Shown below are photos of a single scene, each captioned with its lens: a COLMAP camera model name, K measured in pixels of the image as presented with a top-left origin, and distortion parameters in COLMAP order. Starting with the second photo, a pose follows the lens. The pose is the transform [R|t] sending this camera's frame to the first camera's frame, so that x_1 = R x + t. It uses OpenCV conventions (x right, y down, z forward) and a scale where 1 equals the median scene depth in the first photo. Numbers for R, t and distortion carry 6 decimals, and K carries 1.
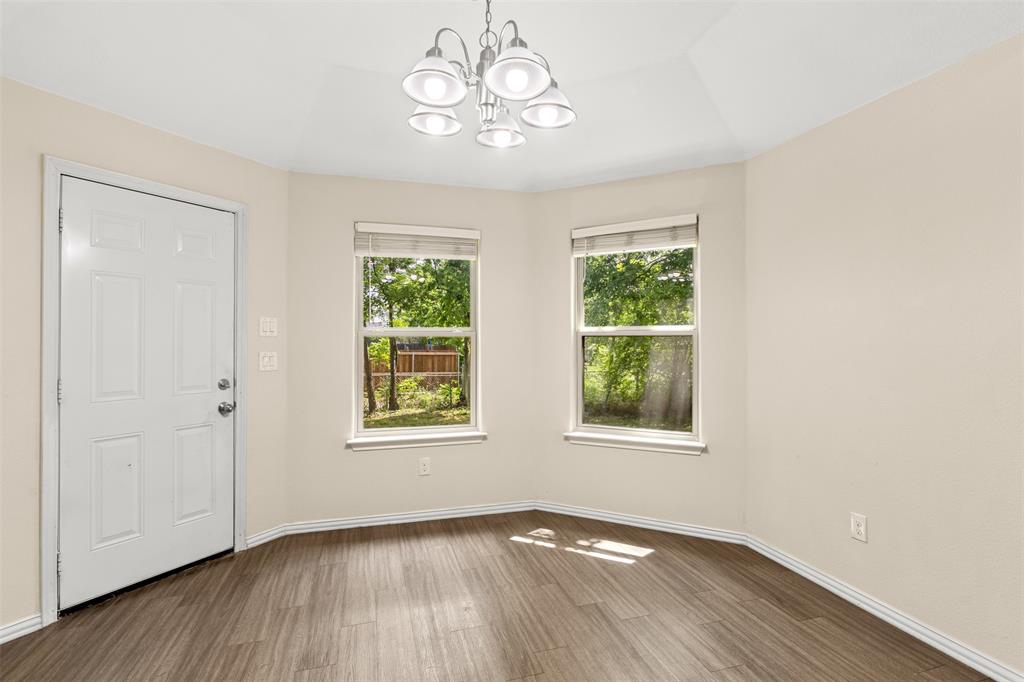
lens RADIAL K [[480.1, 0, 511.0], [0, 480.1, 335.1], [0, 0, 1]] dist [-0.001545, -0.002144]
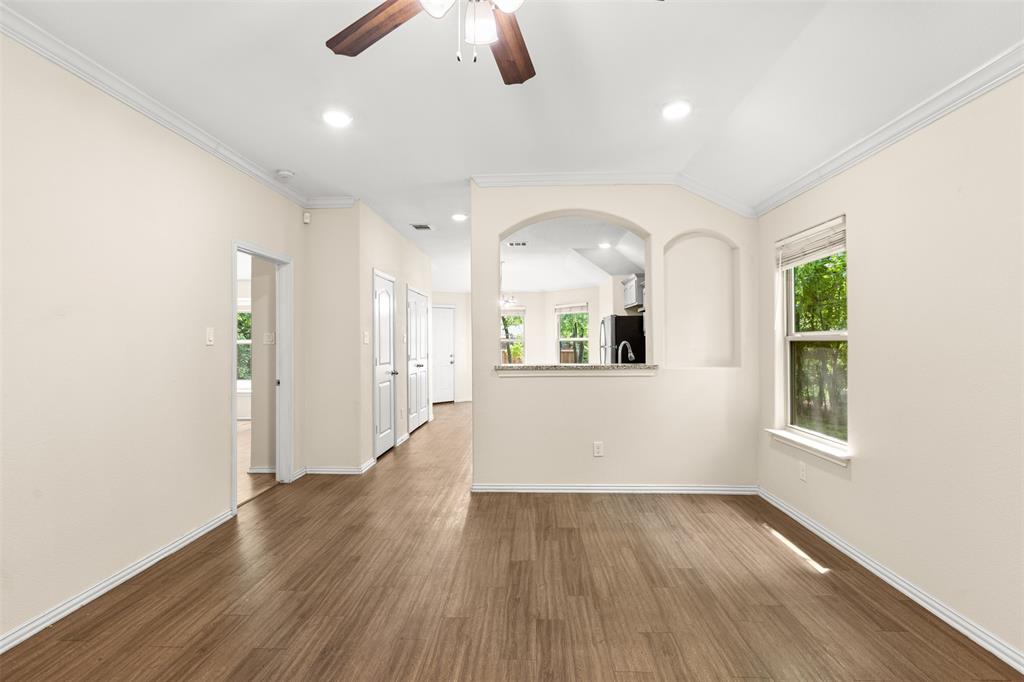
lens RADIAL K [[480.1, 0, 526.1], [0, 480.1, 339.2], [0, 0, 1]] dist [-0.001545, -0.002144]
pose [[0.954866, -0.007419, -0.296944, 0.913753], [0.010245, 0.999916, 0.007962, -0.040516], [0.296860, -0.010645, 0.954862, -2.058545]]
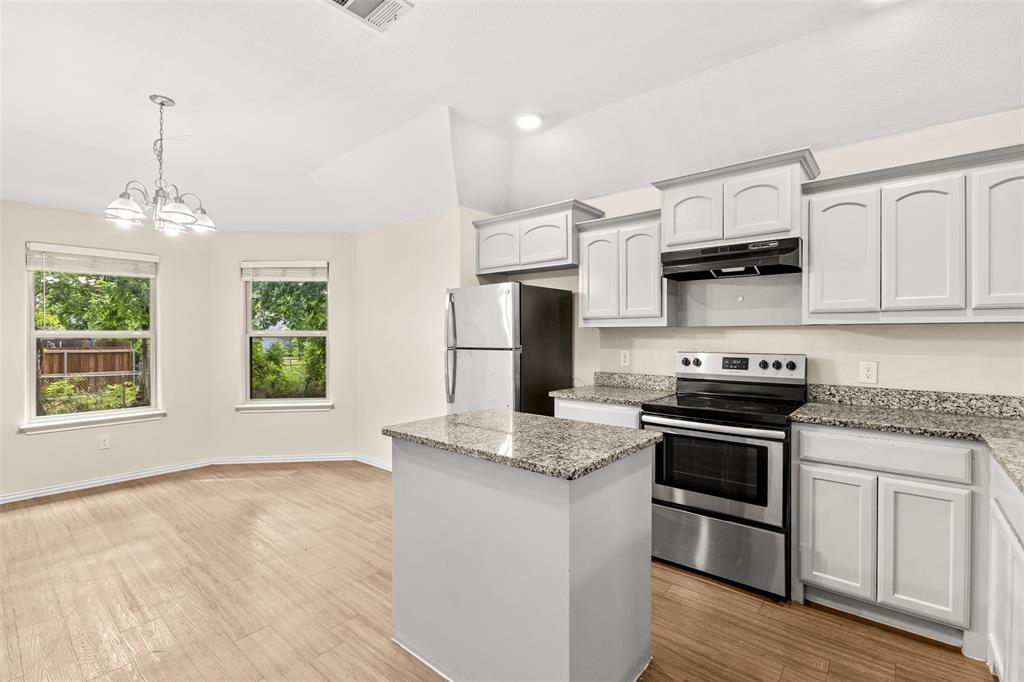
lens RADIAL K [[462.3, 0, 515.8], [0, 462.3, 337.6], [0, 0, 1]] dist [-0.007715, -0.000860]
pose [[0.832555, -0.004695, 0.553923, 0.053492], [-0.006116, 0.999825, 0.017667, -0.027291], [-0.553909, -0.018097, 0.832381, -0.619554]]
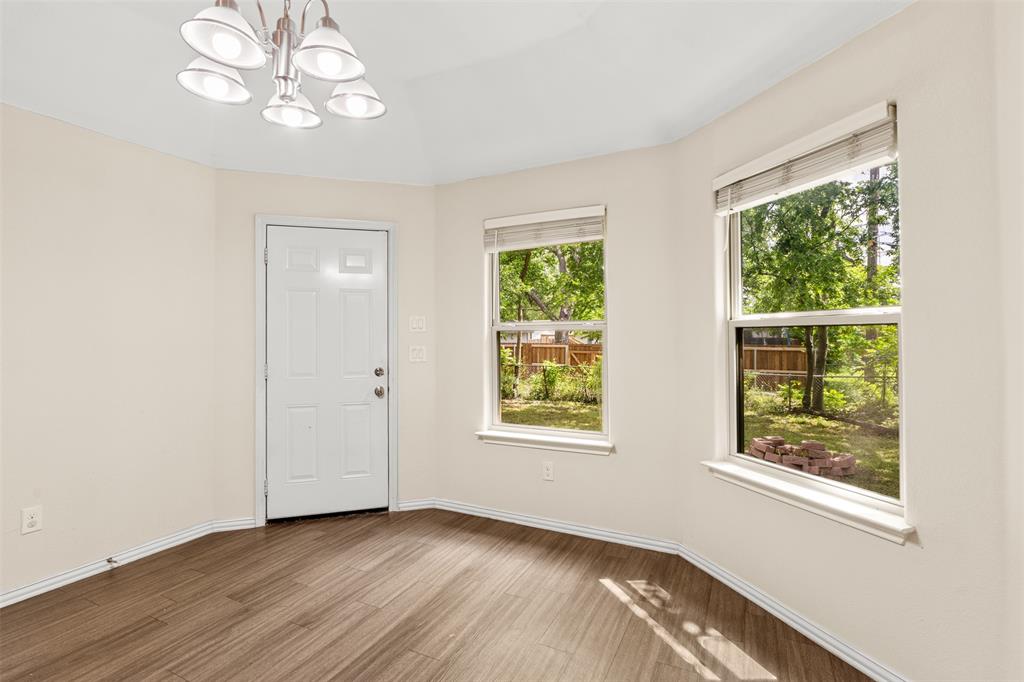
lens RADIAL K [[480.1, 0, 513.3], [0, 480.1, 331.7], [0, 0, 1]] dist [-0.001545, -0.002144]
pose [[0.729809, -0.010148, -0.683576, 0.431518], [0.014568, 0.999894, 0.000709, 0.003742], [0.683496, -0.010476, 0.729879, 0.300166]]
